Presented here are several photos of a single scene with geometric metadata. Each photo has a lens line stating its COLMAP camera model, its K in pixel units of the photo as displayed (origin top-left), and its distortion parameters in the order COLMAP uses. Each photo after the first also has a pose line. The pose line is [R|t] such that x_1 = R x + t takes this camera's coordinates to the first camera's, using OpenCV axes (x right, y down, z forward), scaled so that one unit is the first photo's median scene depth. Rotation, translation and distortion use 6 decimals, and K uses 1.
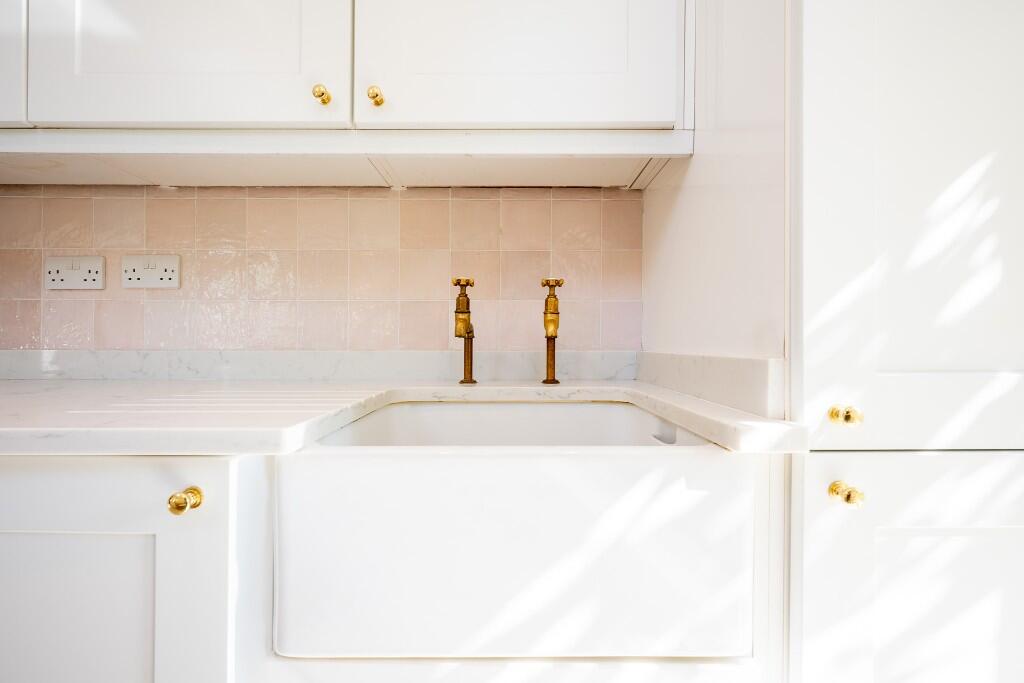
lens RADIAL K [[395.2, 0, 512.0], [0, 395.2, 341.5], [0, 0, 1]] dist [0.004005, 0.000342]
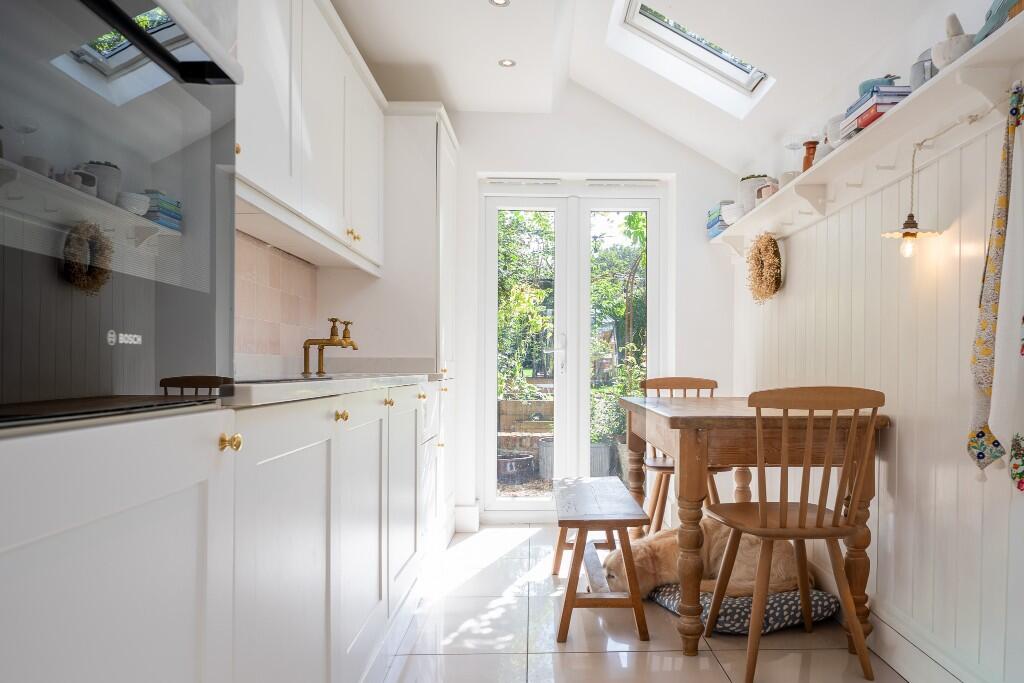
lens RADIAL K [[750.9, 0, 515.5], [0, 750.9, 367.0], [0, 0, 1]] dist [-0.000254, -0.000175]
pose [[0.029655, 0.001097, 0.999560, -3.119599], [-0.006349, 0.999979, -0.000909, 0.064135], [-0.999540, -0.006319, 0.029661, -0.000547]]
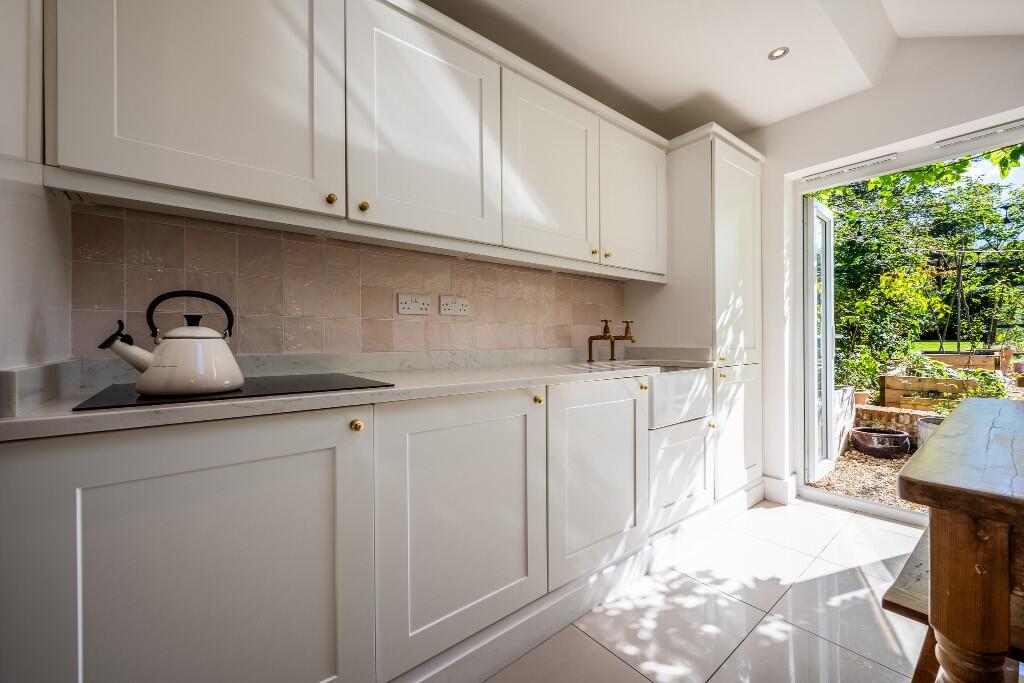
lens RADIAL K [[395.2, 0, 512.0], [0, 395.2, 341.5], [0, 0, 1]] dist [0.004005, 0.000342]
pose [[0.789318, -0.005944, 0.613956, -1.790256], [0.003337, 0.999980, 0.005391, -0.027576], [-0.613976, -0.002206, 0.789322, -0.527623]]
